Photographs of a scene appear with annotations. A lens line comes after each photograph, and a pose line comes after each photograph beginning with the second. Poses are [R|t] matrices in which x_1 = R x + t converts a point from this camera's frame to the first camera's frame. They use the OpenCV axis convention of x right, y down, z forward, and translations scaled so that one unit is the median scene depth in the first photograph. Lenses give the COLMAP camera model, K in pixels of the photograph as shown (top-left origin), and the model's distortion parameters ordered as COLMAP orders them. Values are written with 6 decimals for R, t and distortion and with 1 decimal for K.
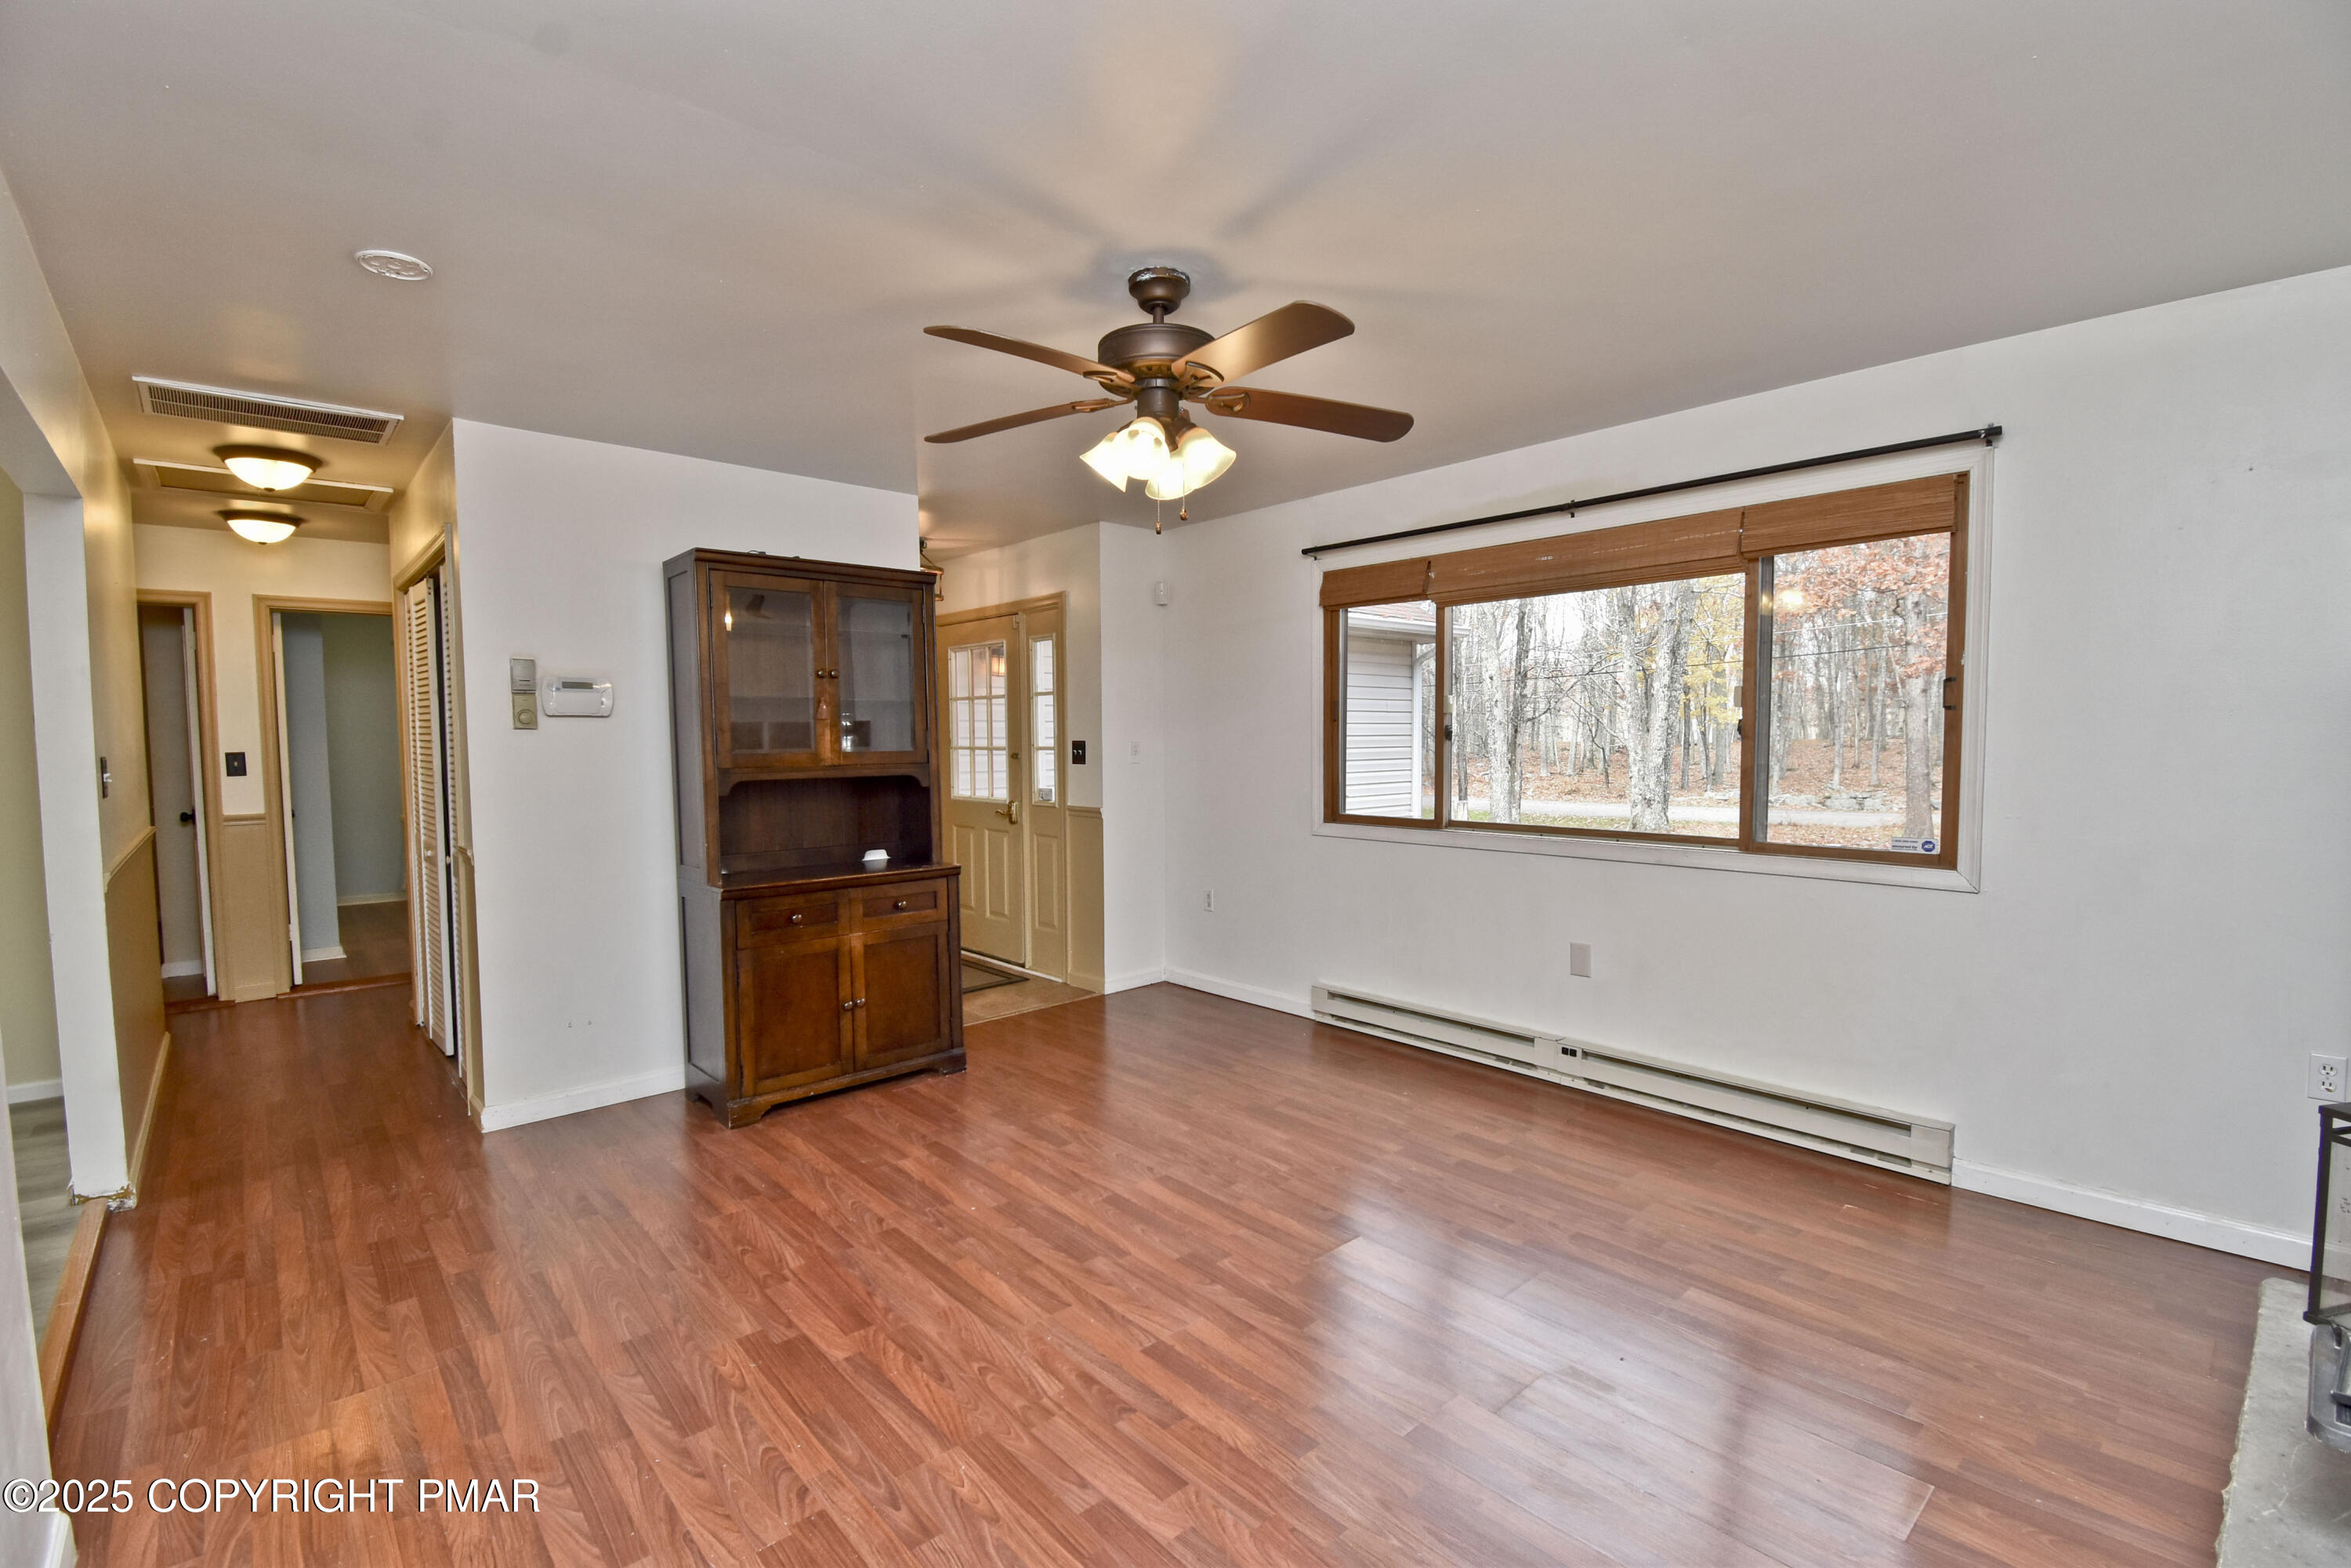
lens RADIAL K [[1059.5, 0, 1185.2], [0, 1059.5, 790.4], [0, 0, 1]] dist [0.014271, -0.022904]
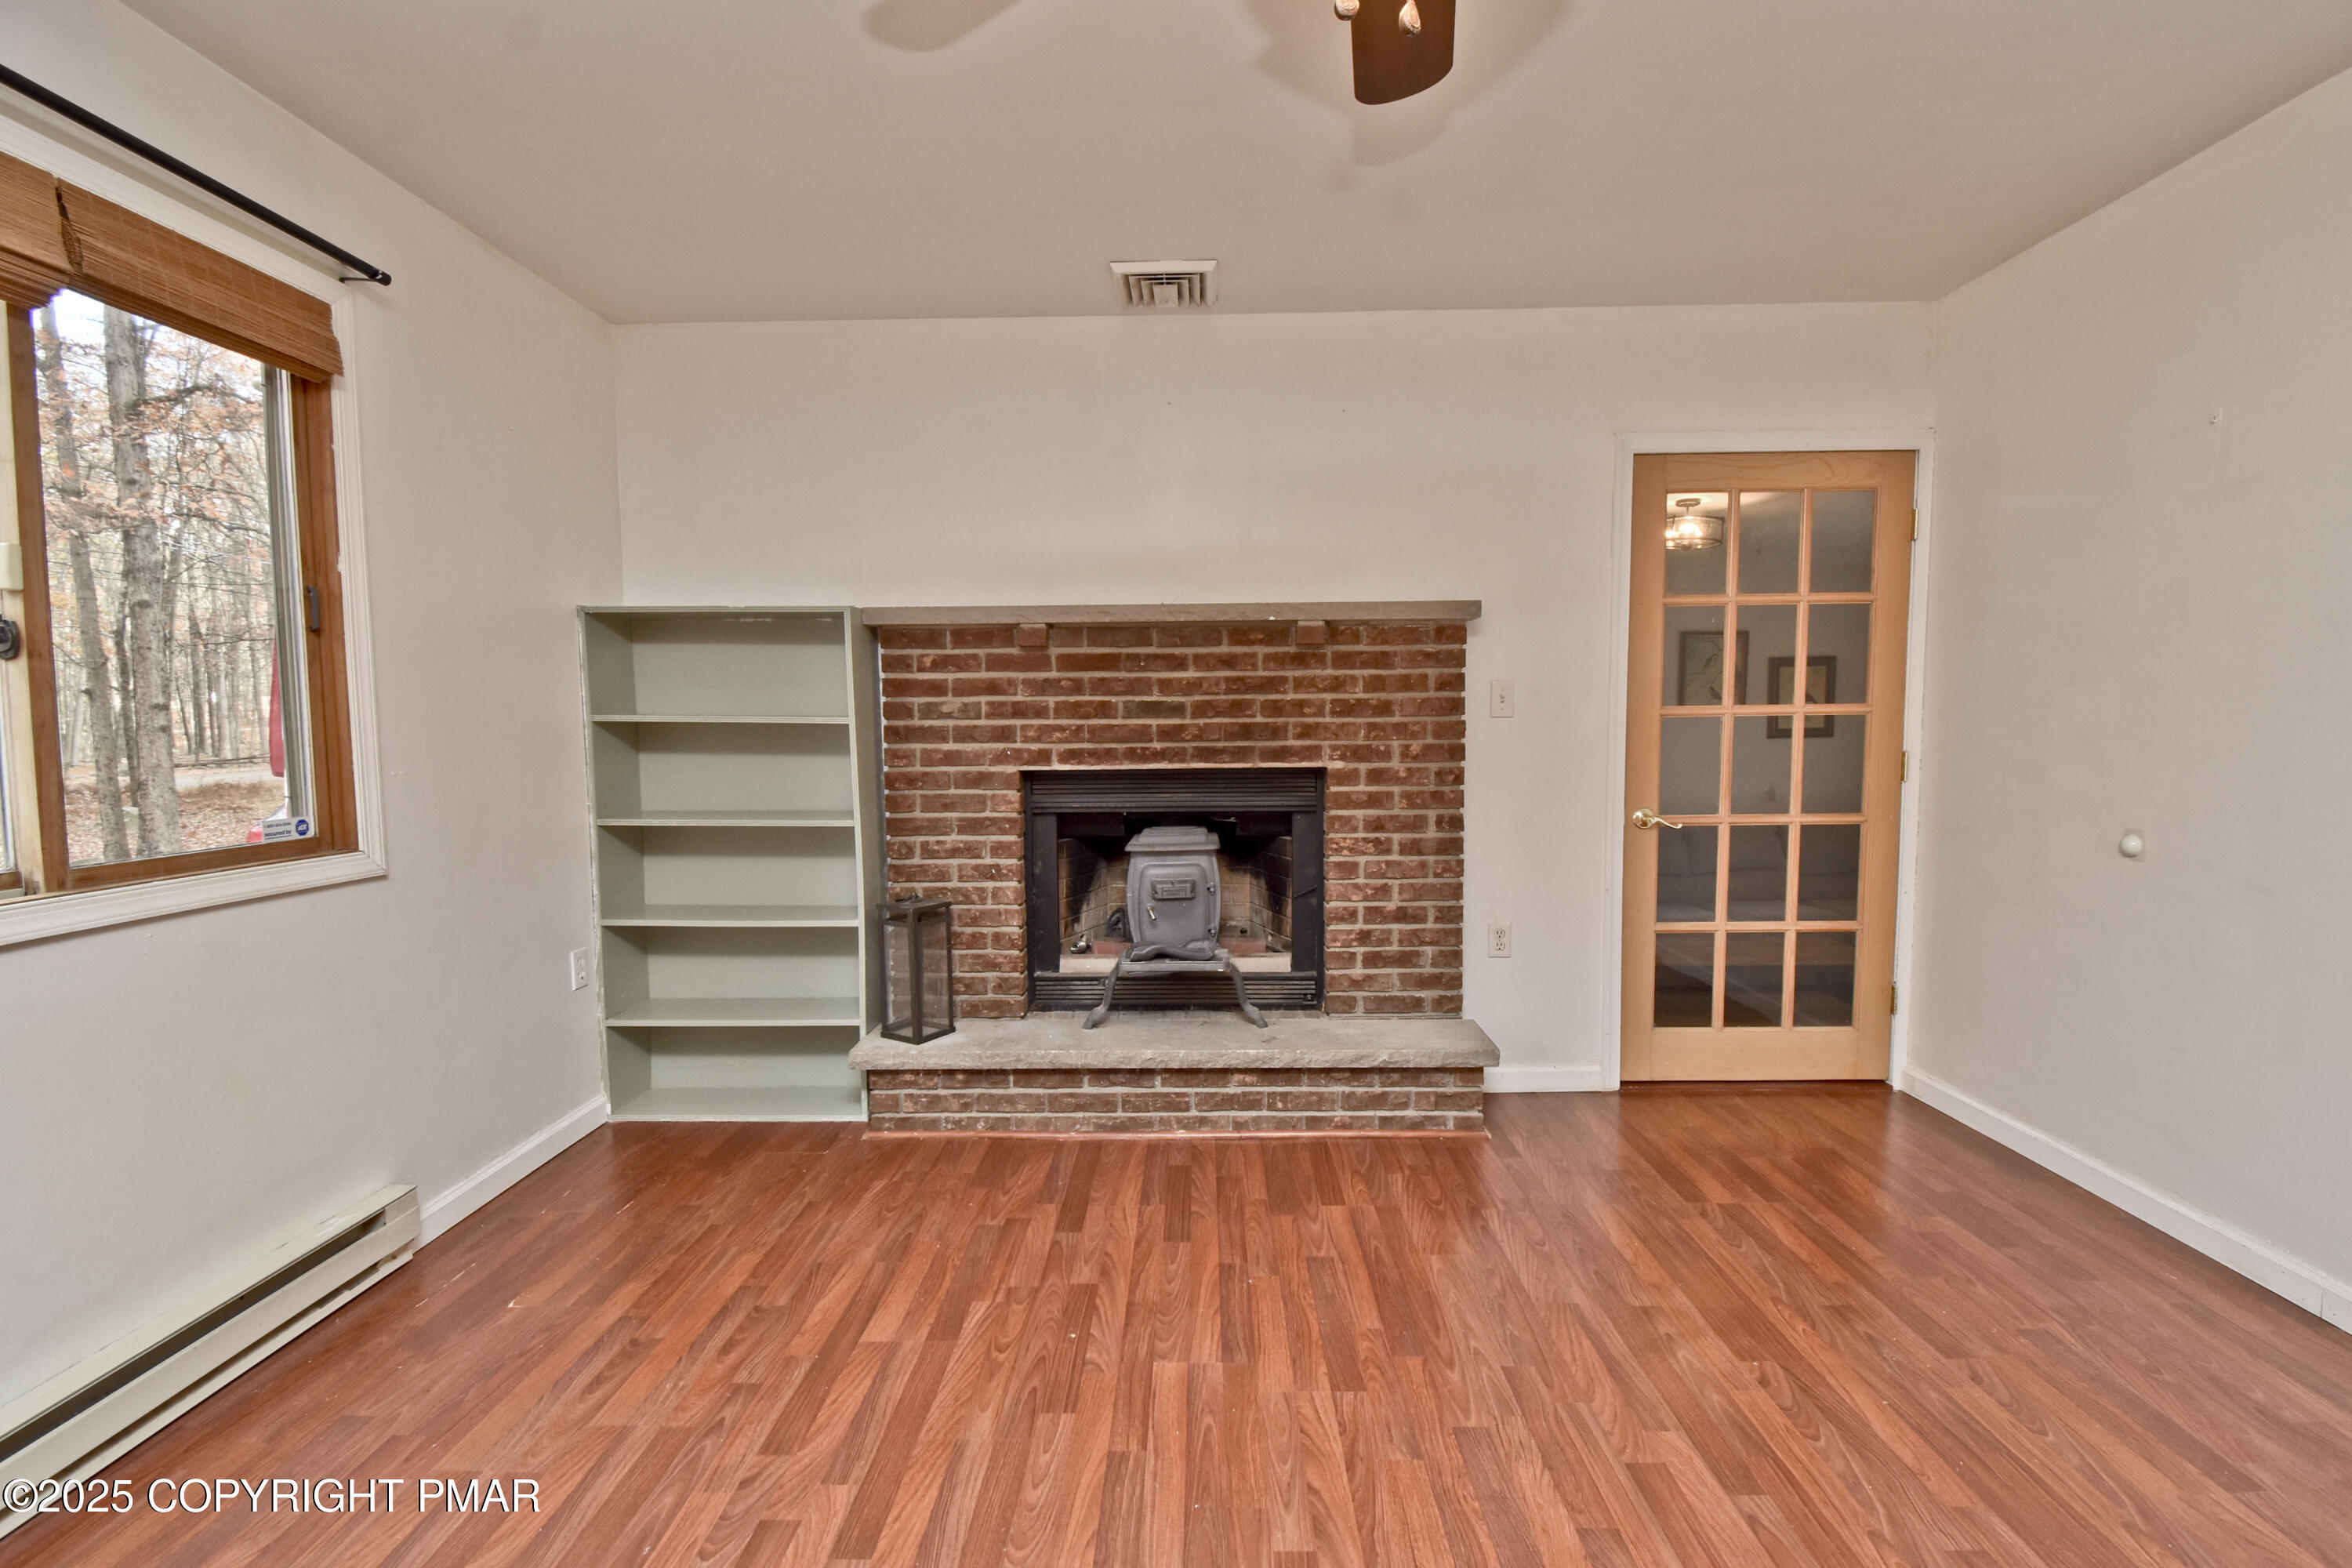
lens RADIAL K [[1059.9, 0, 1185.7], [0, 1059.9, 790.4], [0, 0, 1]] dist [0.014271, -0.022904]
pose [[-0.727455, -0.028604, 0.685559, -0.242612], [0.050104, 0.994249, 0.094650, -0.009980], [-0.684324, 0.103203, -0.721838, 1.378372]]
